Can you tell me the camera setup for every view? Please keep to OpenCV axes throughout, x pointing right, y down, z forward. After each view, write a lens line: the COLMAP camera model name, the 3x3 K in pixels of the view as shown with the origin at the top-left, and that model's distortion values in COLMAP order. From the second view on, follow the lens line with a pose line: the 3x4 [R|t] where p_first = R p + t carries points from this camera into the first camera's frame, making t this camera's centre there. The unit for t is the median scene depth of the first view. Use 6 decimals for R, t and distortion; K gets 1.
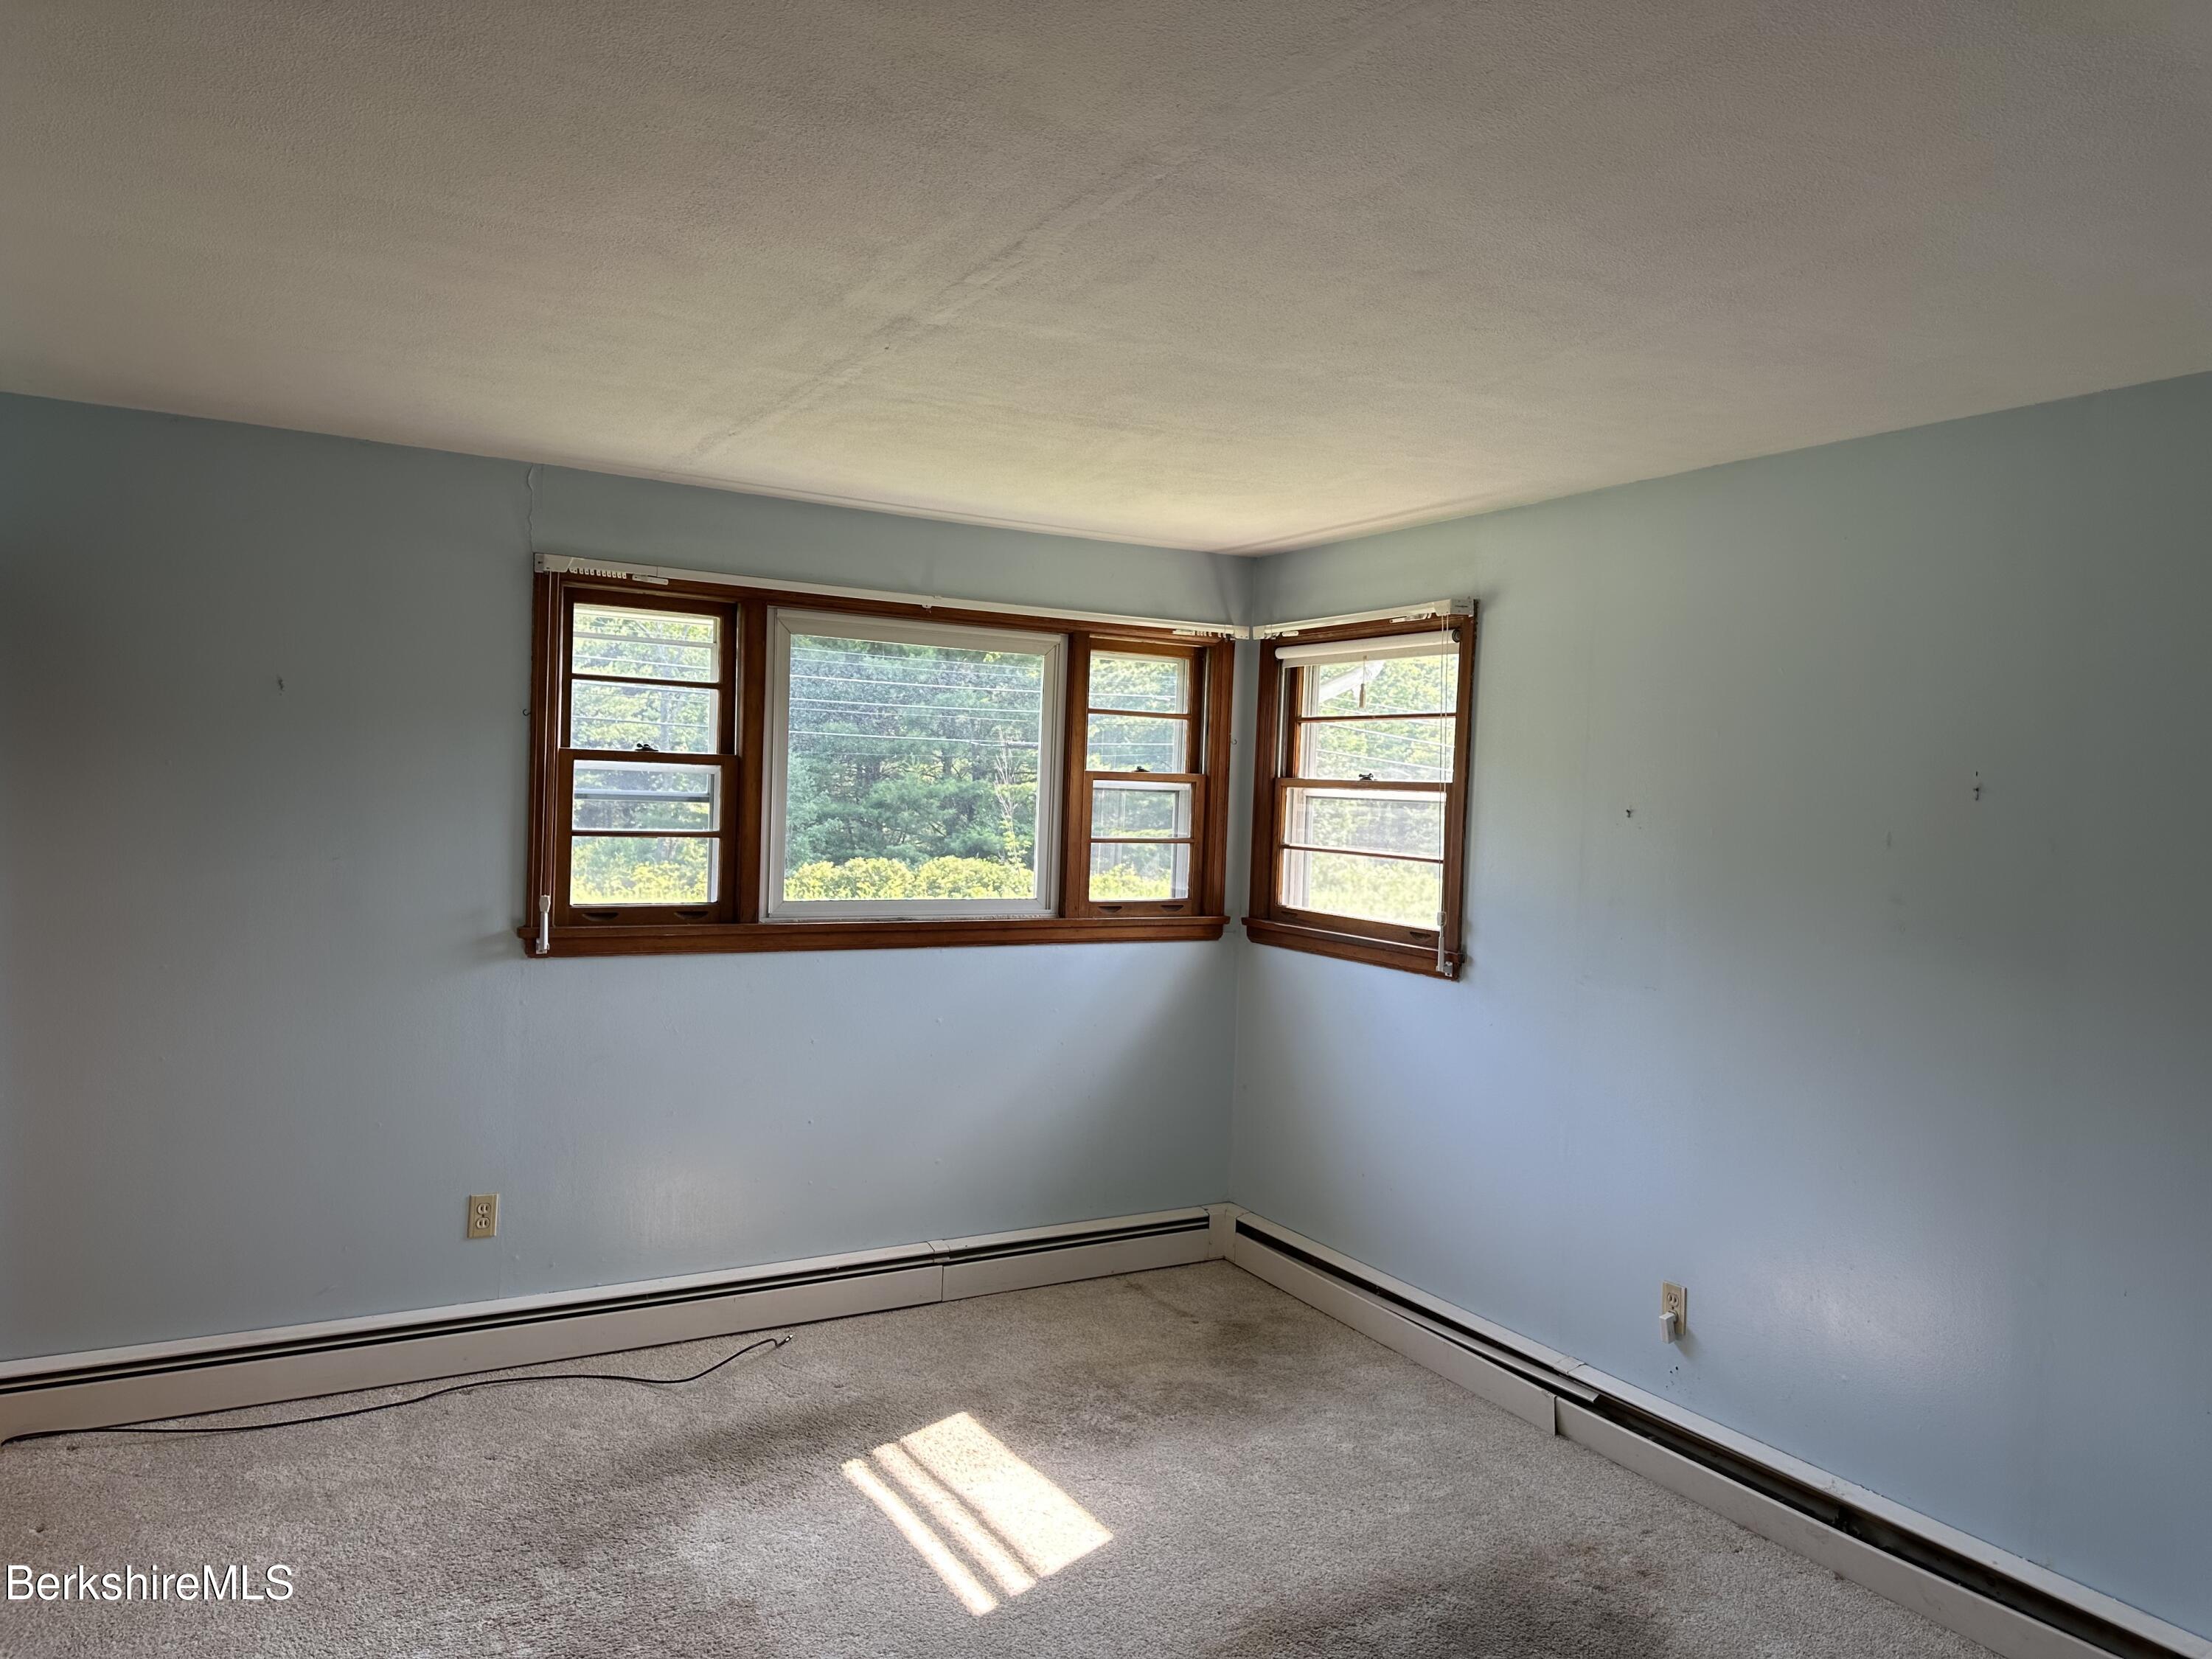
lens RADIAL K [[1665.8, 0, 1094.0], [0, 1665.8, 822.6], [0, 0, 1]] dist [0.195559, -0.229744]
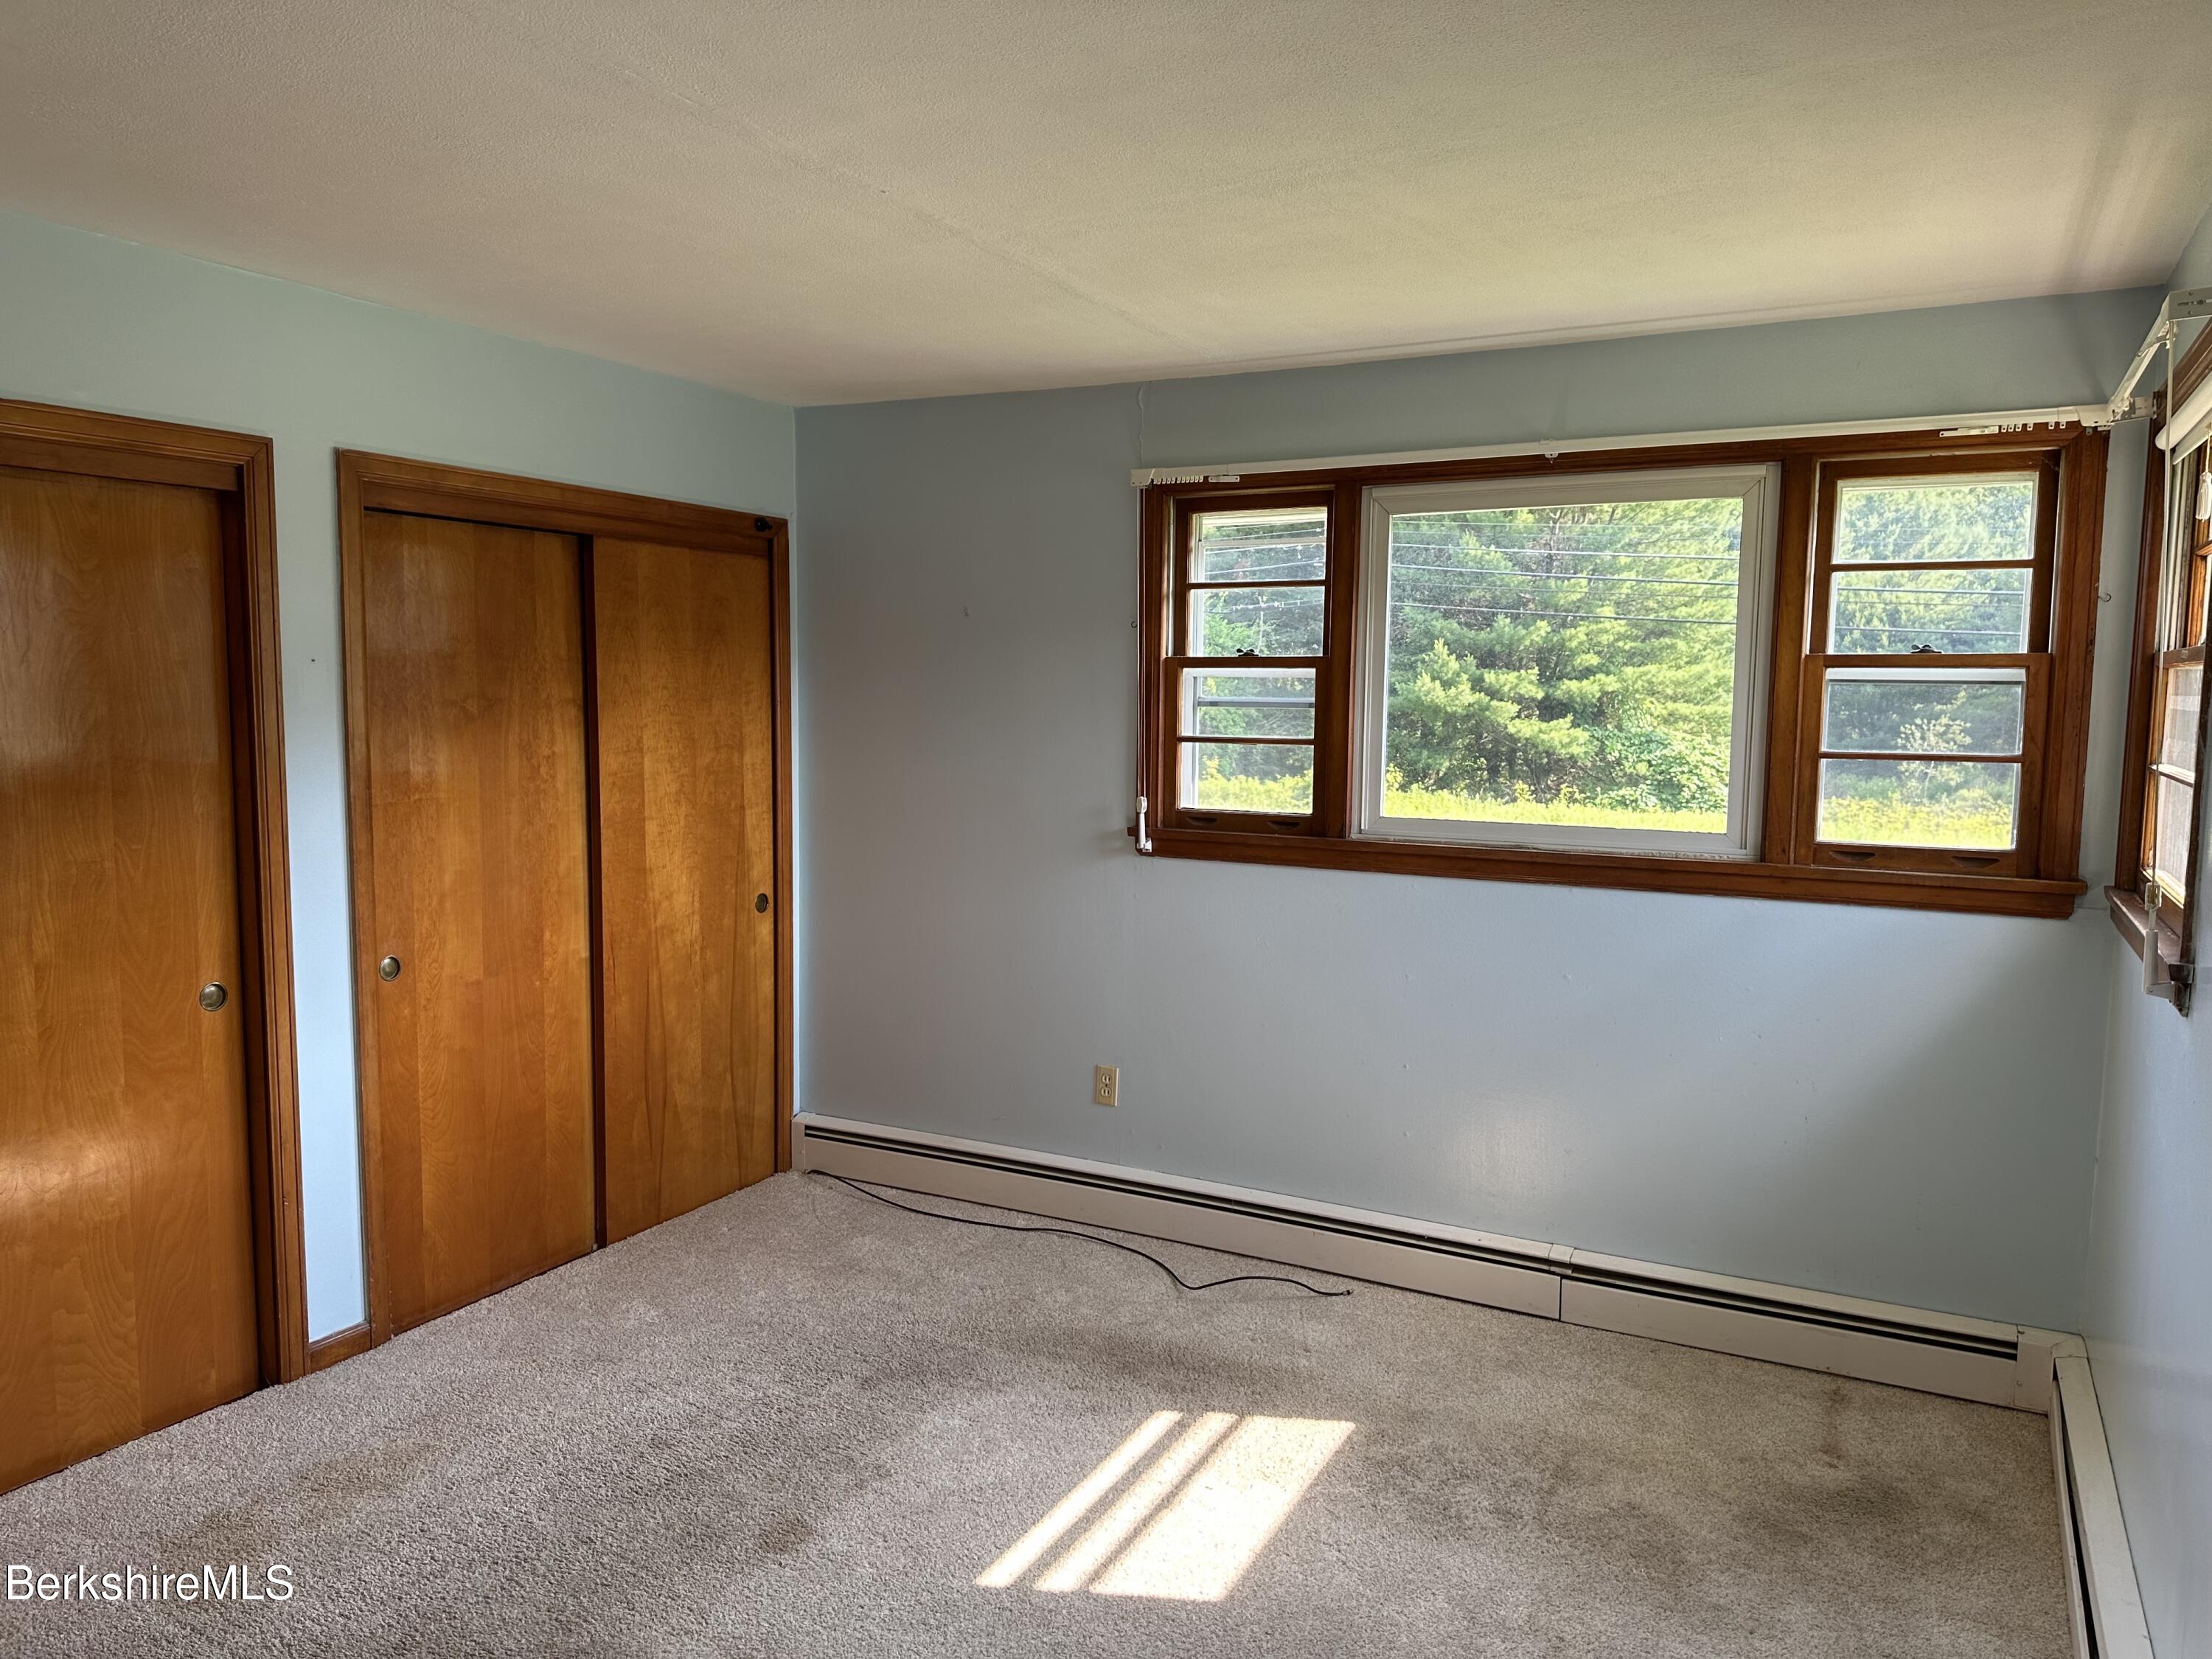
lens RADIAL K [[1665.8, 0, 1094.0], [0, 1665.8, 822.6], [0, 0, 1]] dist [0.195559, -0.229744]
pose [[0.508364, 0.048103, -0.859798, 0.517182], [-0.009047, 0.998682, 0.050524, 0.005945], [0.861095, -0.017906, 0.508129, 0.419476]]
